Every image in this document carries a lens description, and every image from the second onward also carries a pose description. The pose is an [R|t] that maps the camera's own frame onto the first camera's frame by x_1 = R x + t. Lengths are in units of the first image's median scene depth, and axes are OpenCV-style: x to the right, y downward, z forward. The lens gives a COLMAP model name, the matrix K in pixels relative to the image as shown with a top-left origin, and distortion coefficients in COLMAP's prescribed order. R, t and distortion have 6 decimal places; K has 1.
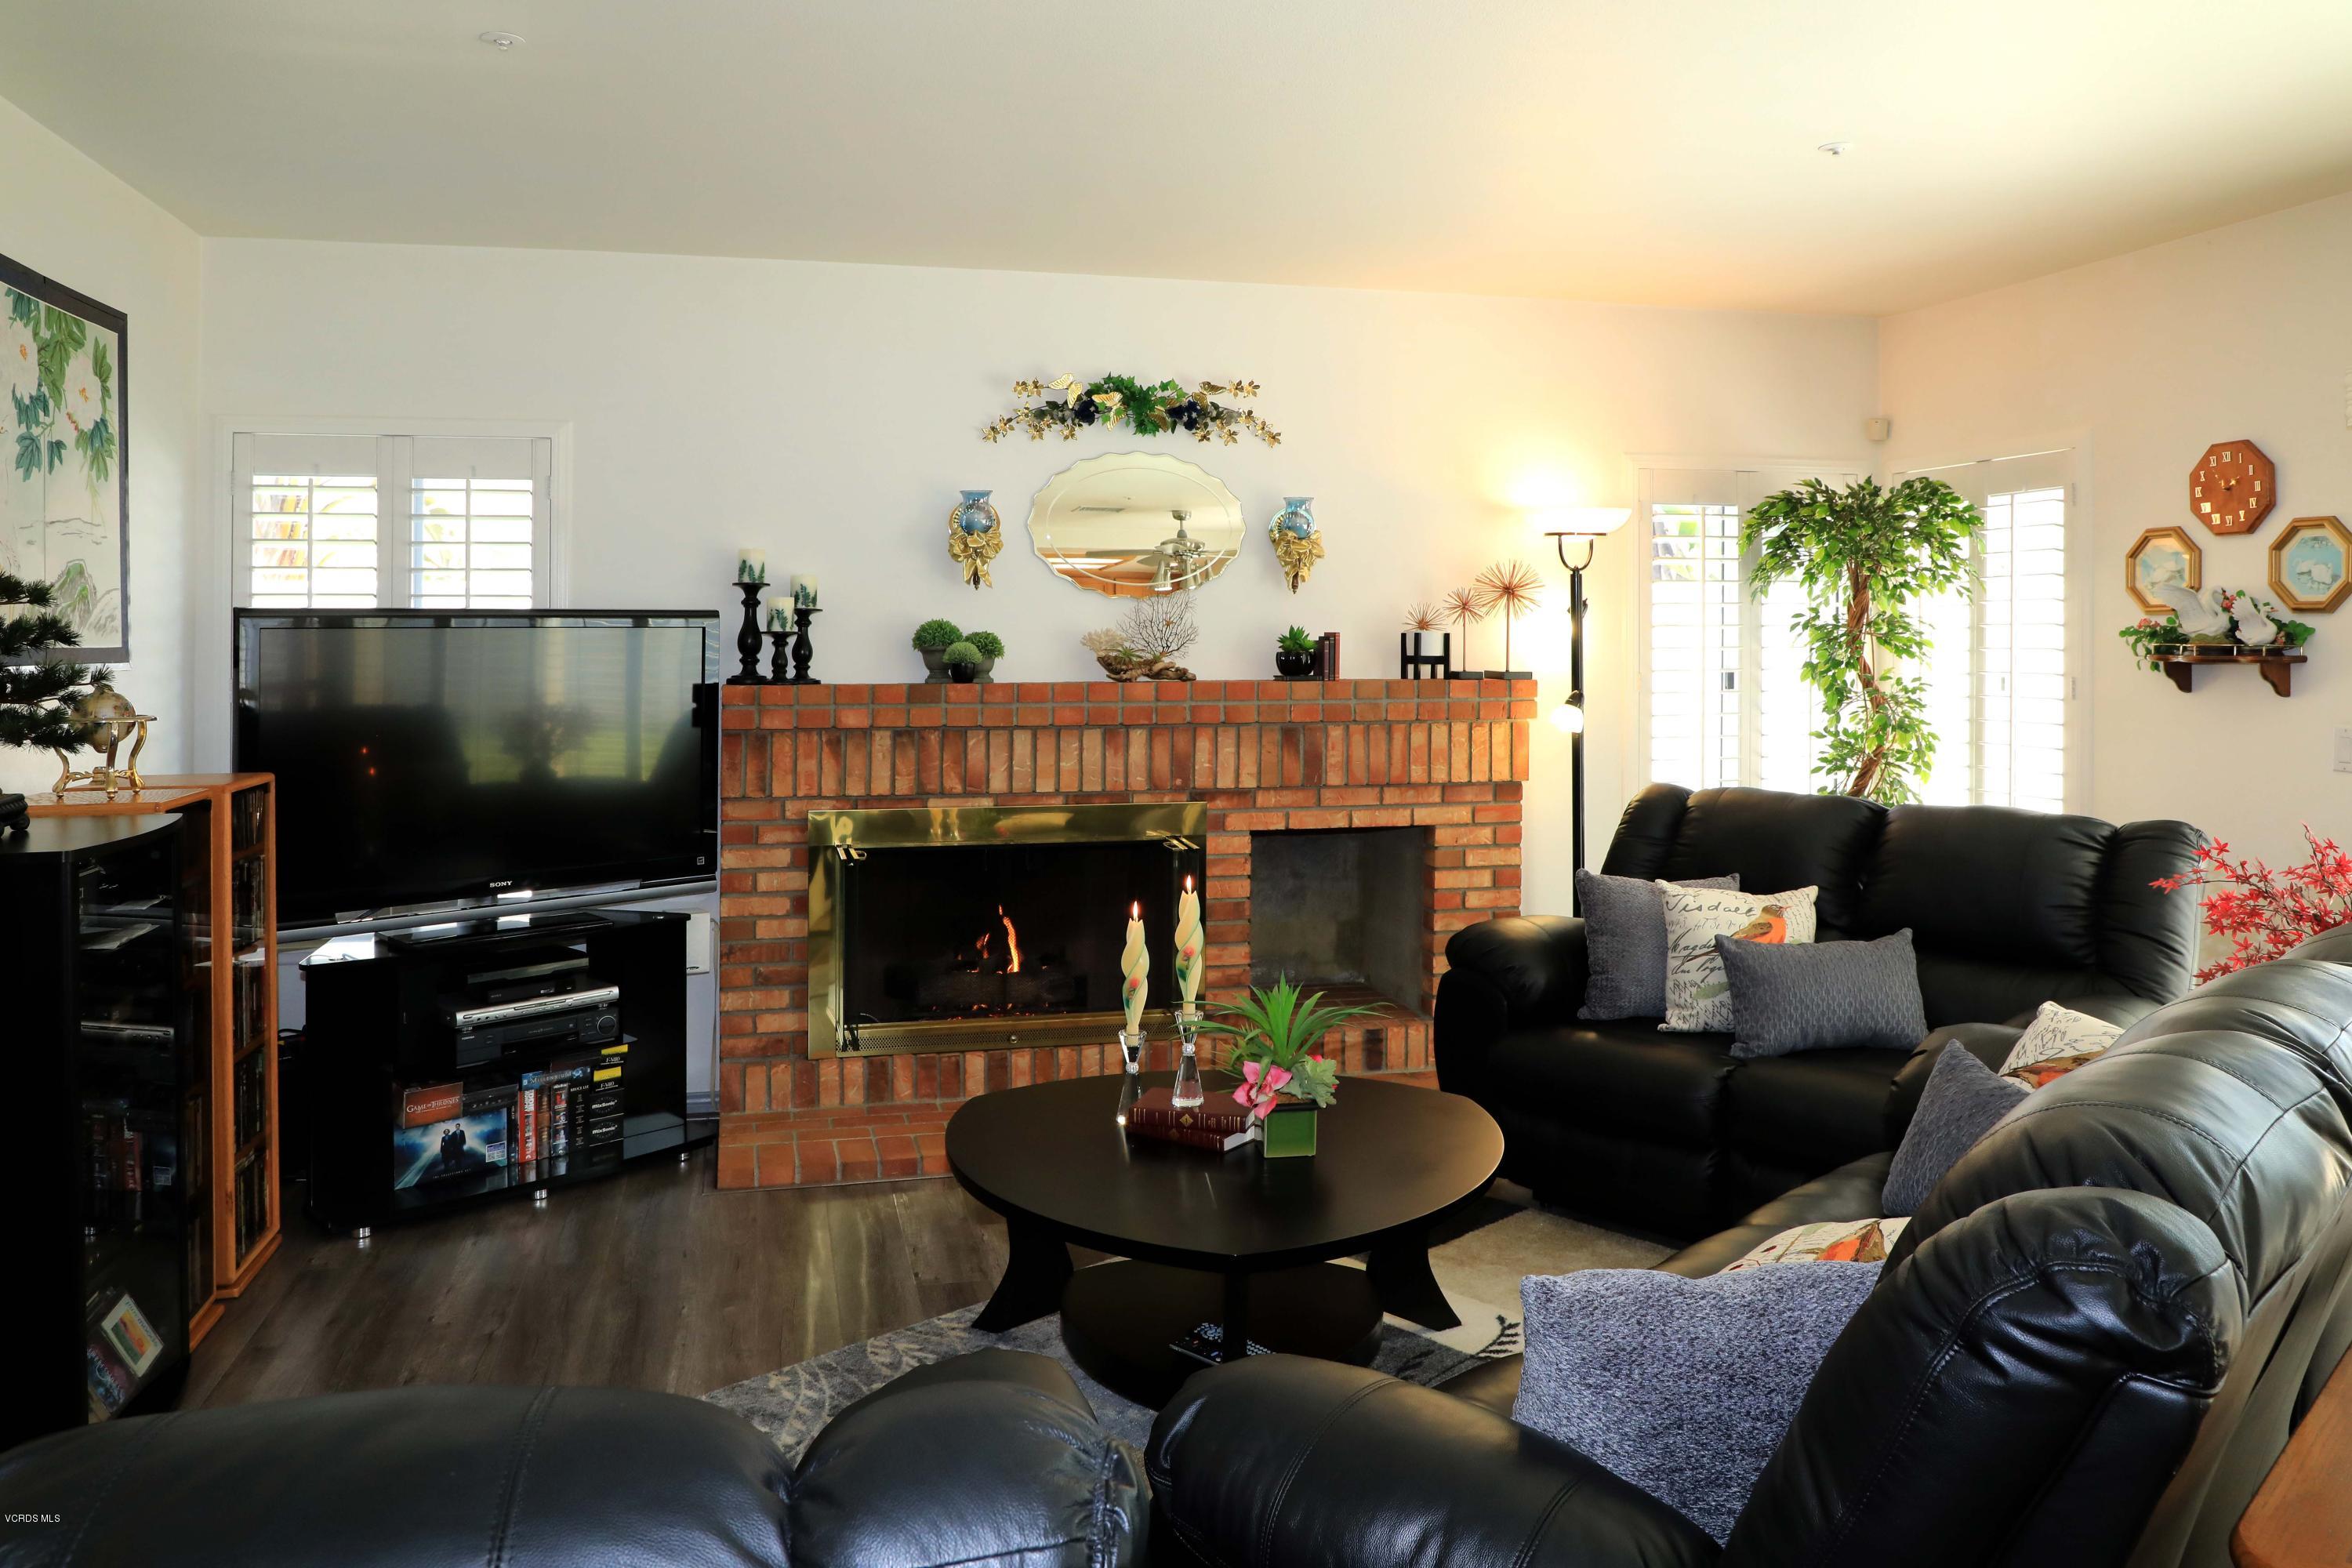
lens RADIAL K [[1671.2, 0, 1182.7], [0, 1671.2, 740.8], [0, 0, 1]] dist [-0.069025, 0.027679]
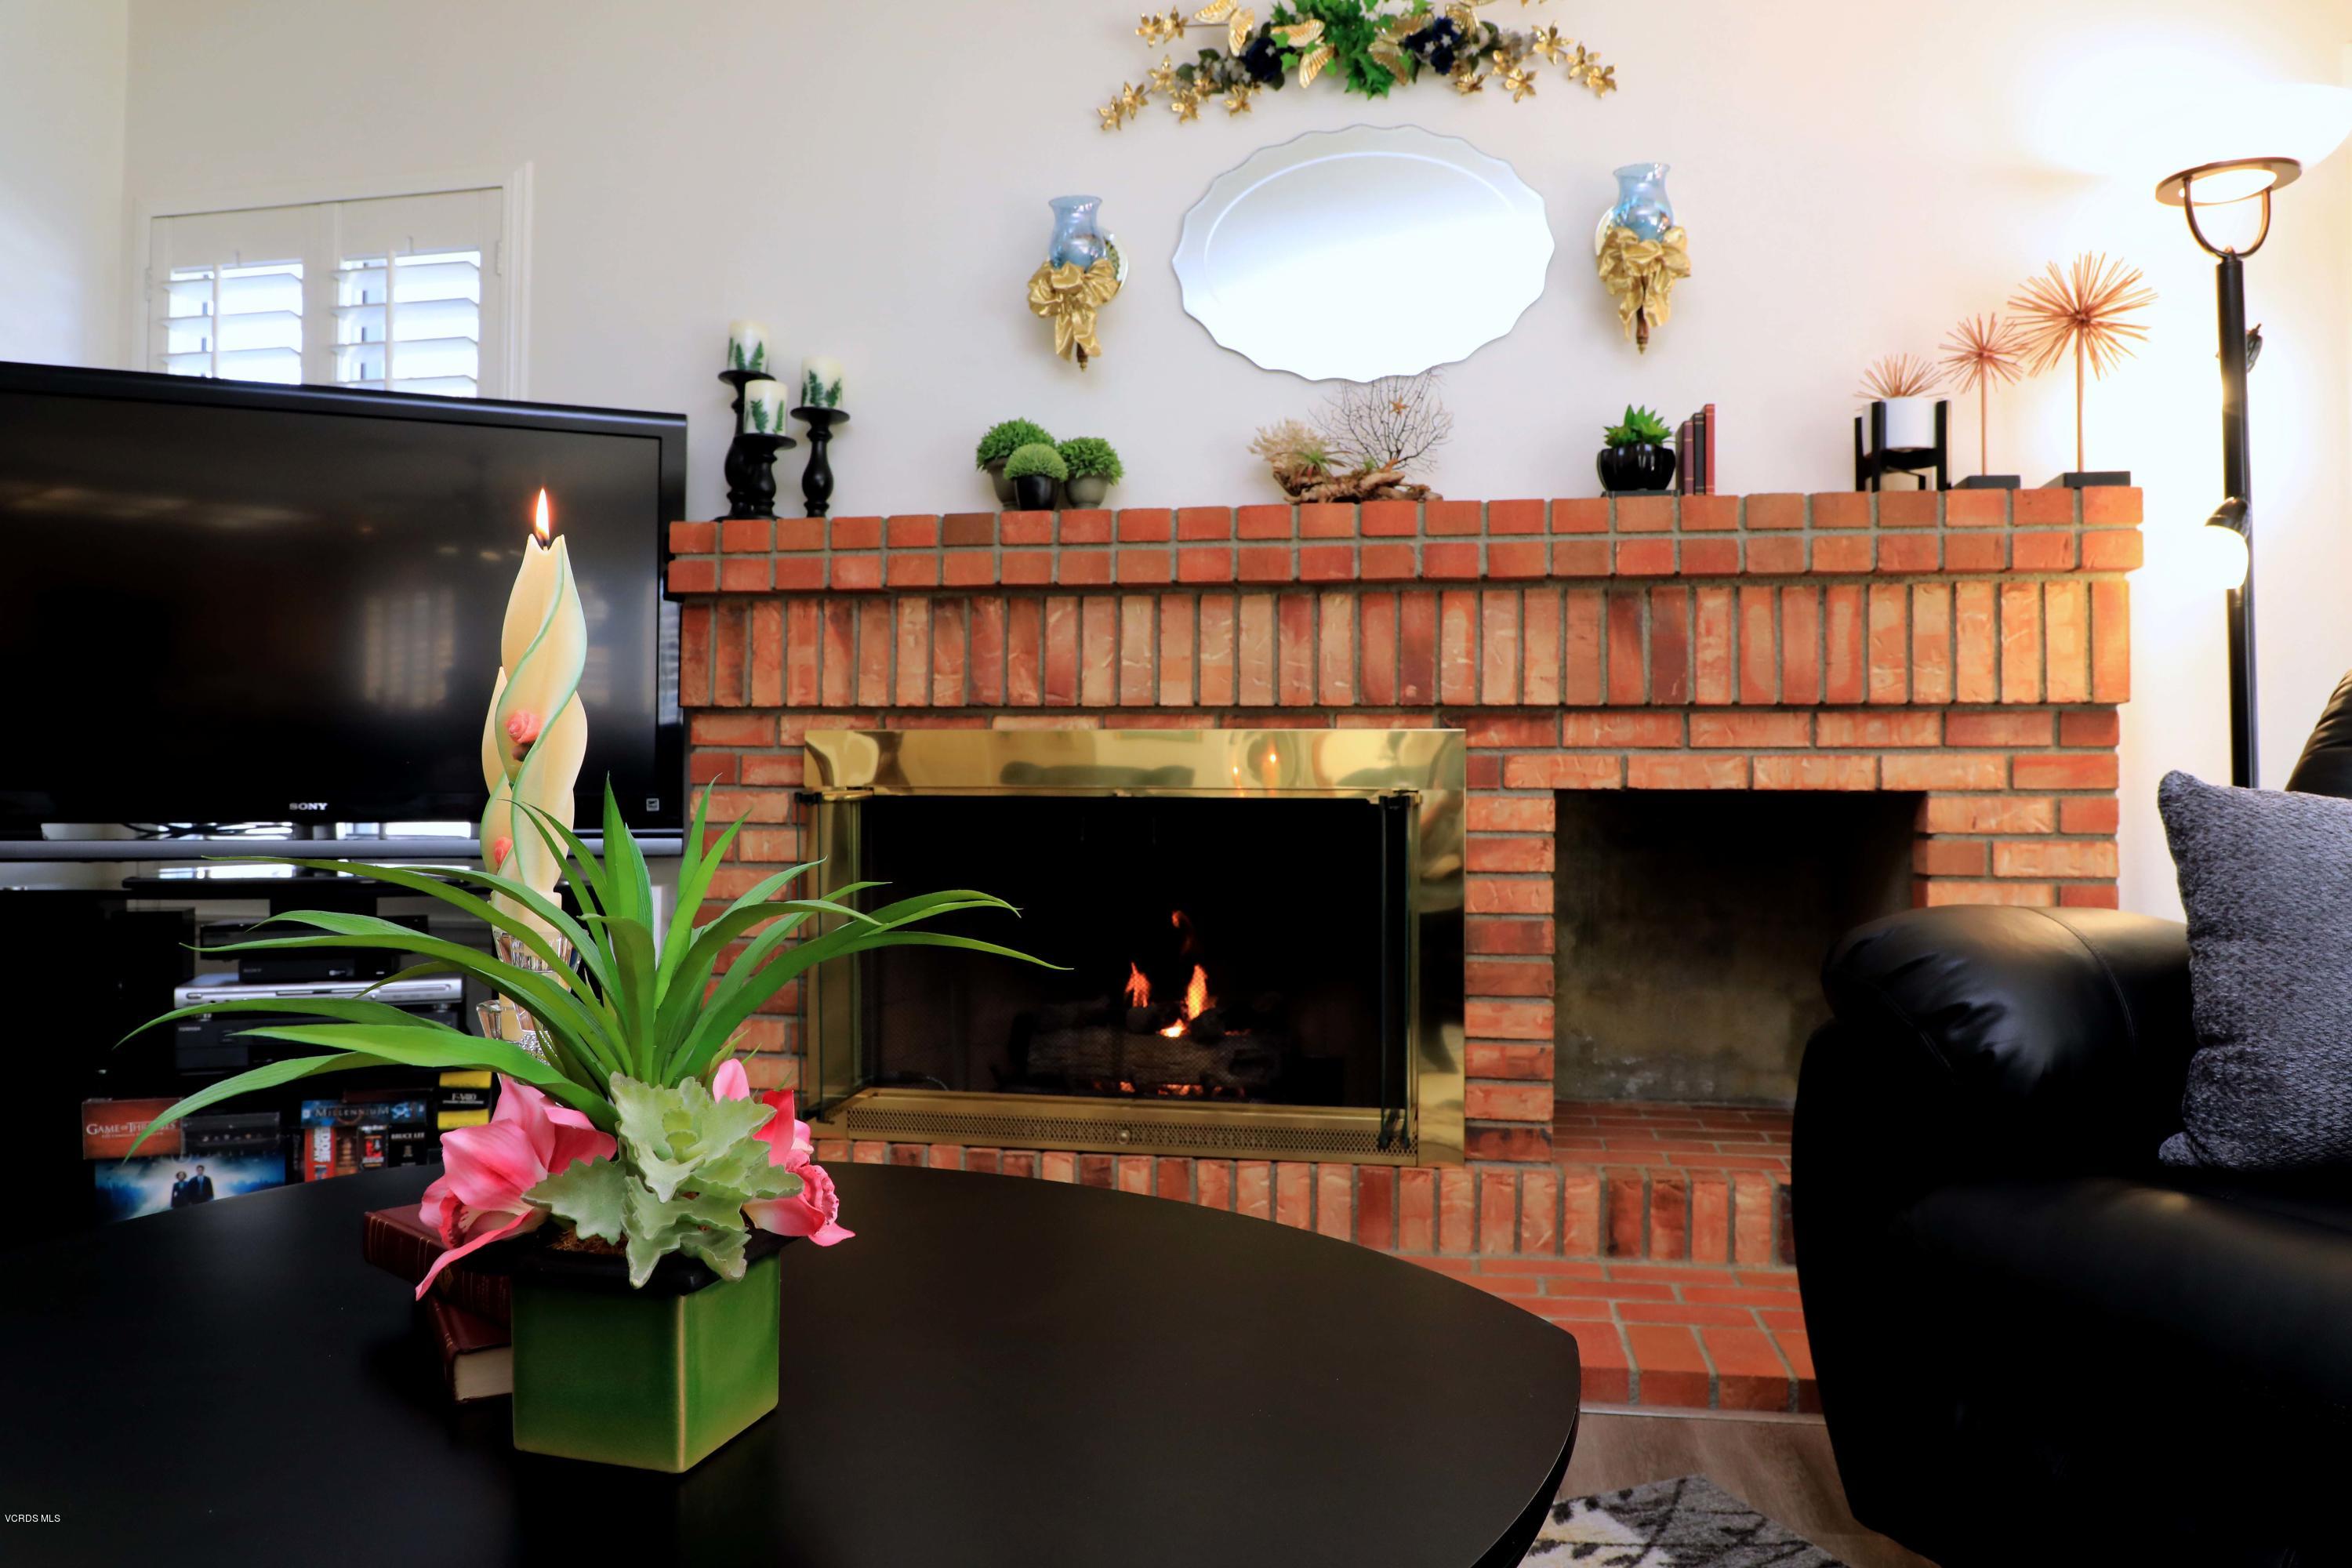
lens RADIAL K [[1671.2, 0, 1183.9], [0, 1671.2, 768.6], [0, 0, 1]] dist [-0.069025, 0.027679]
pose [[0.924084, 0.010260, -0.382052, 0.139183], [-0.038873, 0.996979, -0.067250, 0.090052], [0.380208, 0.076996, 0.921691, 0.466922]]
